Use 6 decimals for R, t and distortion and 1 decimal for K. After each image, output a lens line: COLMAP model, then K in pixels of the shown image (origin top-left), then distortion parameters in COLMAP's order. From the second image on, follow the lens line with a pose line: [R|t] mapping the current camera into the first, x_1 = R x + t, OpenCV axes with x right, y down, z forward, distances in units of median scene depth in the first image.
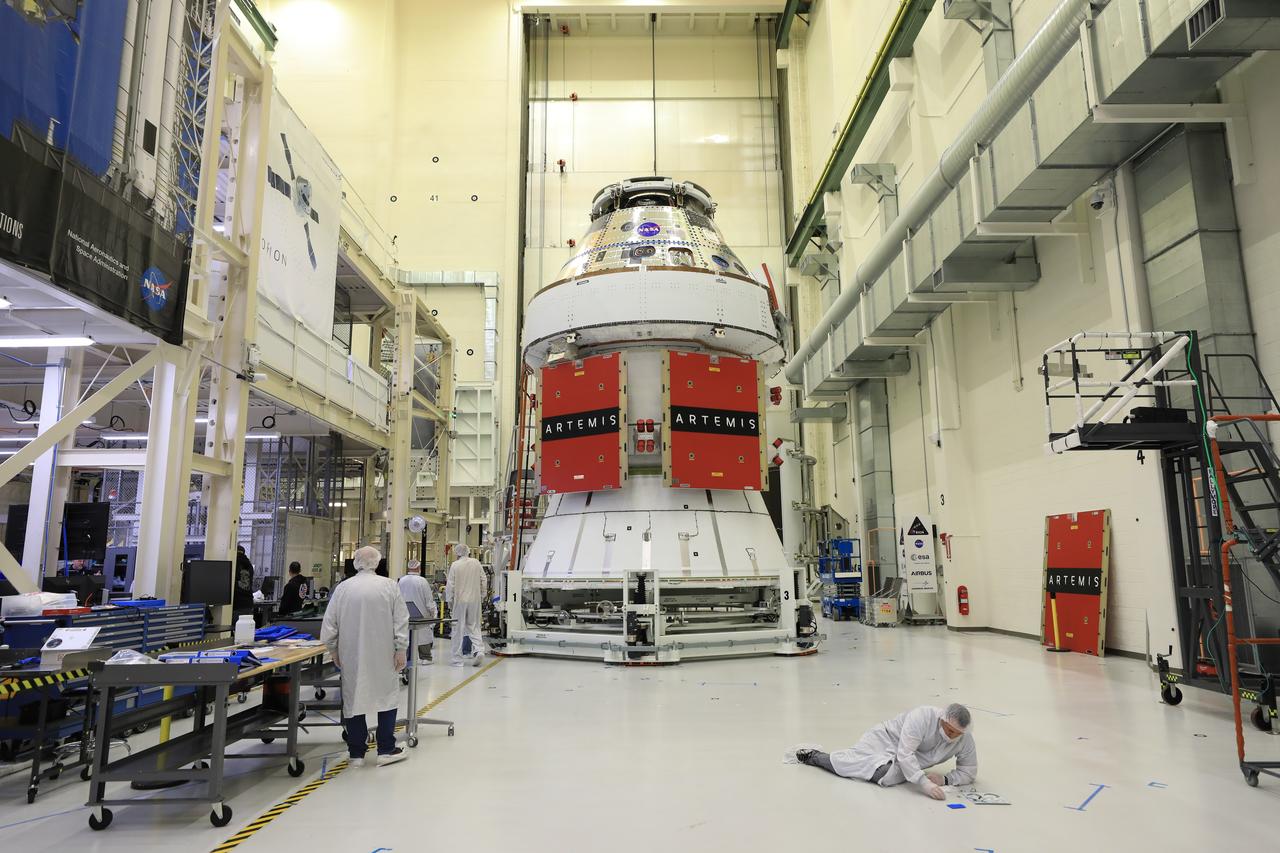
lens RADIAL K [[781.2, 0, 642.8], [0, 781.2, 422.4], [0, 0, 1]] dist [-0.017983, 0.001979]
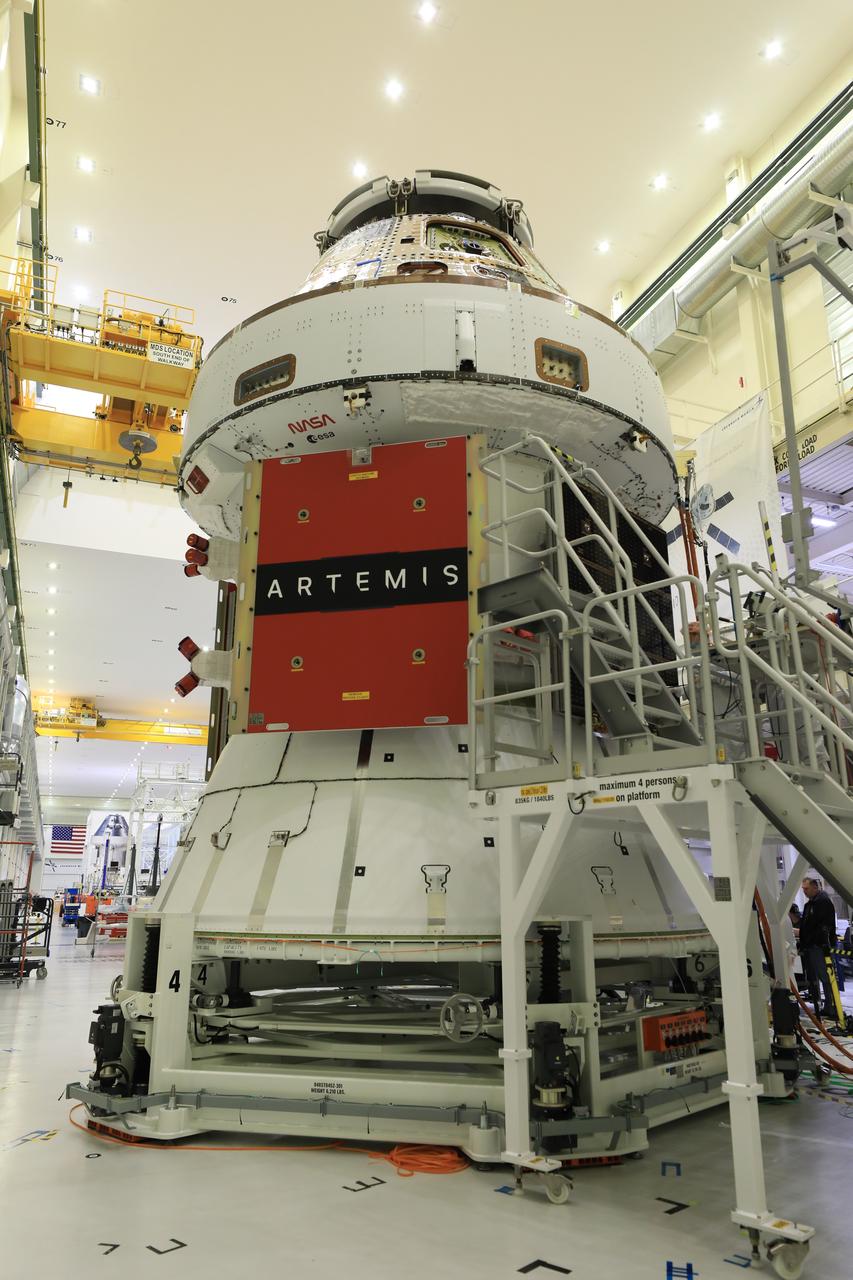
lens RADIAL K [[896.1, 0, 415.8], [0, 896.1, 641.2], [0, 0, 1]] dist [-0.002545, -0.010053]
pose [[0.932446, 0.116128, 0.342138, -0.222830], [-0.078359, 0.989399, -0.122265, 0.096874], [-0.352710, 0.087195, 0.931661, 0.507821]]
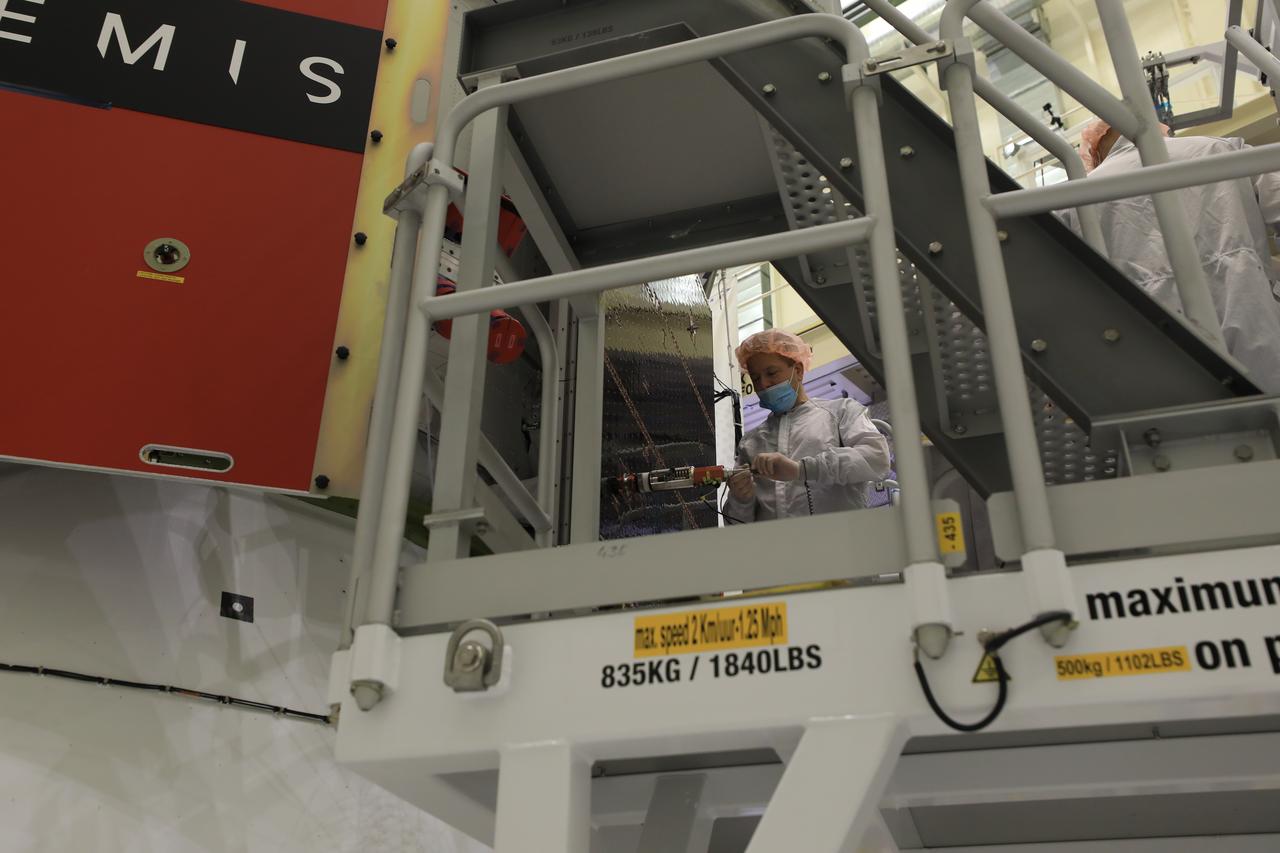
lens RADIAL K [[1186.3, 0, 640.5], [0, 1186.3, 424.3], [0, 0, 1]] dist [0.059696, 0.000000]
pose [[0.640570, 0.405912, 0.651848, -0.118586], [-0.141887, 0.896819, -0.419026, 0.140280], [-0.754677, 0.175927, 0.632069, 0.790150]]
